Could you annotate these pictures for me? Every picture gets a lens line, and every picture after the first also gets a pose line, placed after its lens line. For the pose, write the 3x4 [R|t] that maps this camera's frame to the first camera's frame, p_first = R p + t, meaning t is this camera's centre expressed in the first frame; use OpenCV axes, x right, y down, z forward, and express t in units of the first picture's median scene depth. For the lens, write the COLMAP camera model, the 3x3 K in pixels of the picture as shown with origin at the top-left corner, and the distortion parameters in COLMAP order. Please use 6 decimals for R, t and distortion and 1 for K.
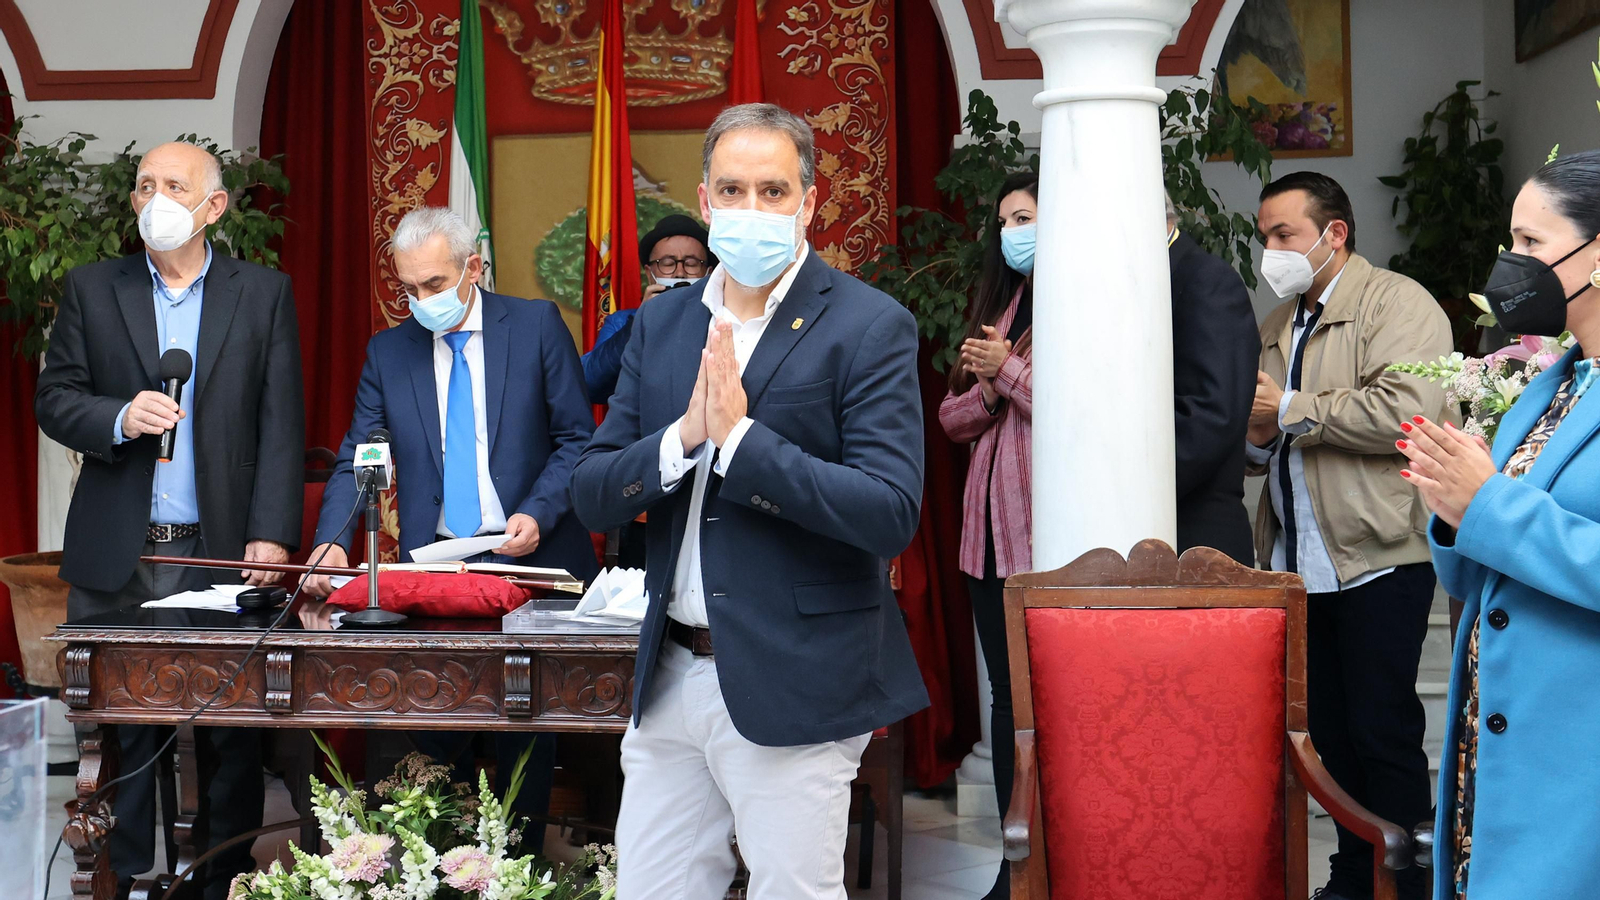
lens RADIAL K [[2090.0, 0, 616.8], [0, 2090.0, 357.7], [0, 0, 1]] dist [0.017796, 0.104609]
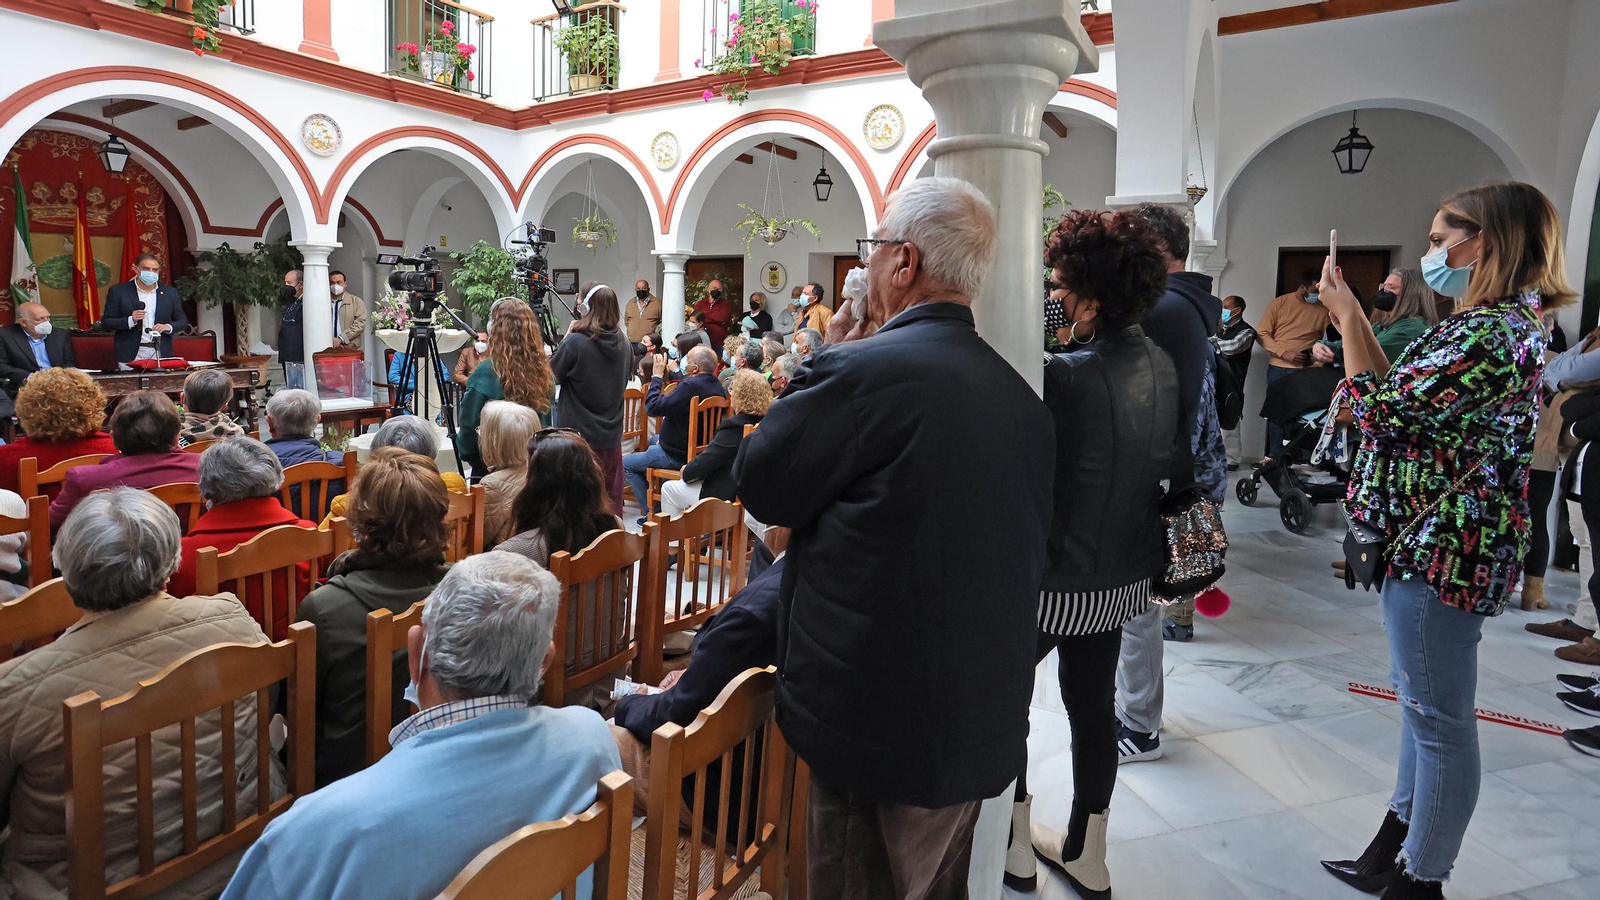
lens RADIAL K [[782.9, 0, 790.0], [0, 782.9, 376.1], [0, 0, 1]] dist [-0.079789, 0.035904]
pose [[0.412943, -0.070412, 0.908031, -0.672180], [-0.037344, 0.994860, 0.094127, -0.042478], [-0.909991, -0.072779, 0.408190, -0.583692]]
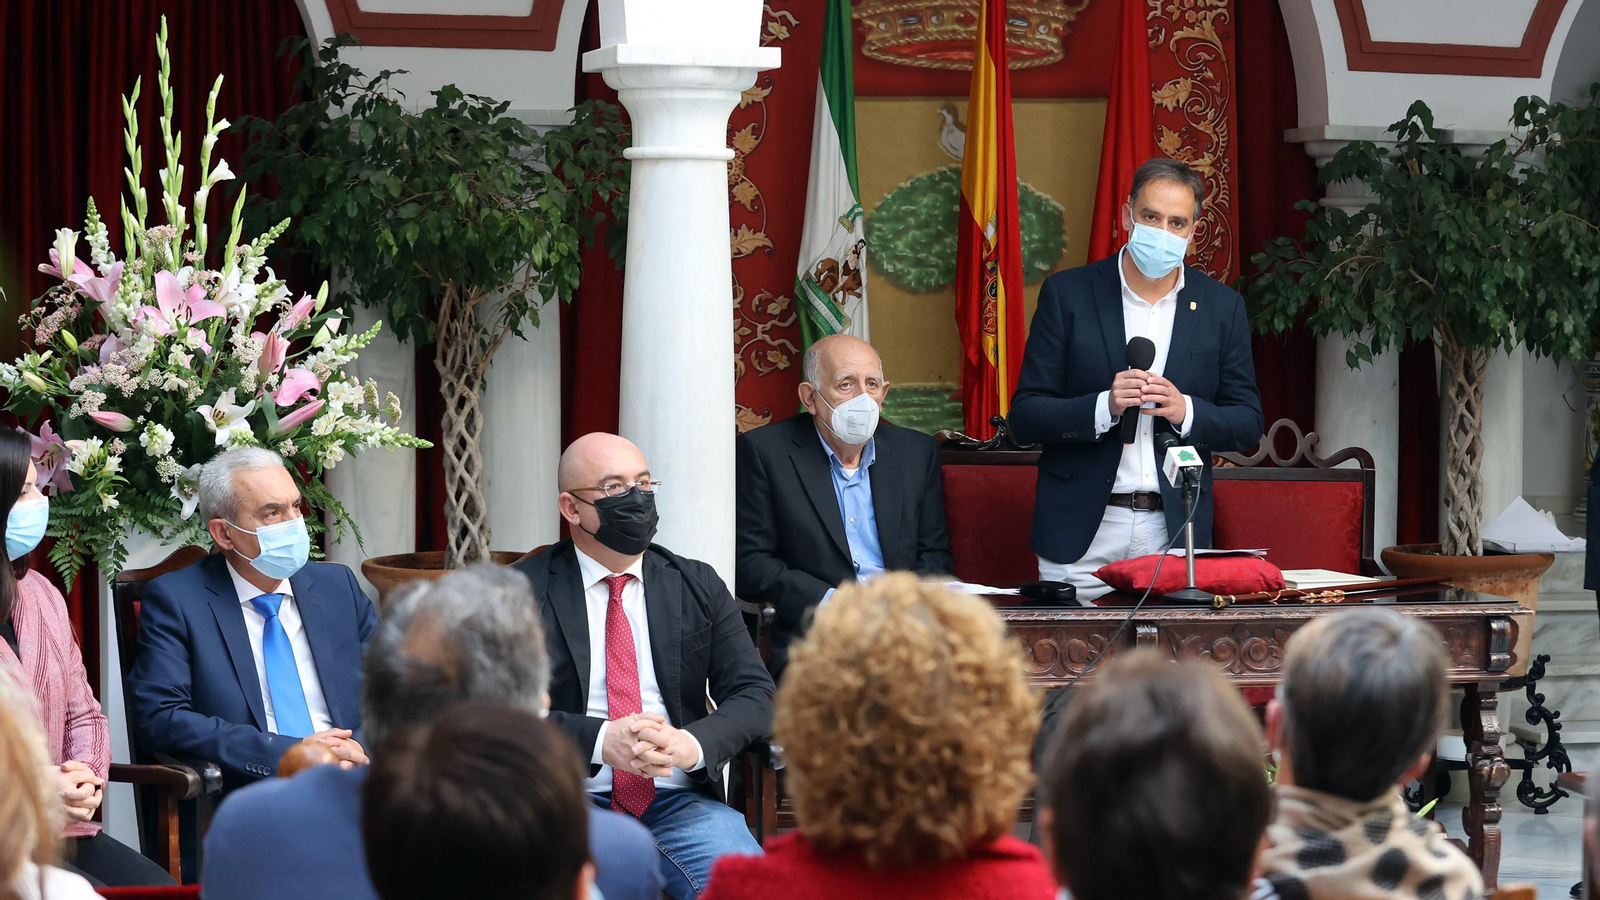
lens RADIAL K [[3608.7, 0, 800.0], [0, 3608.7, 450.0], [0, 0, 1]] dist [-0.344386, -0.094495]
pose [[0.941755, -0.001491, 0.336295, -0.650993], [-0.017564, 0.998407, 0.053614, -0.039541], [-0.335840, -0.056398, 0.940229, -0.524518]]
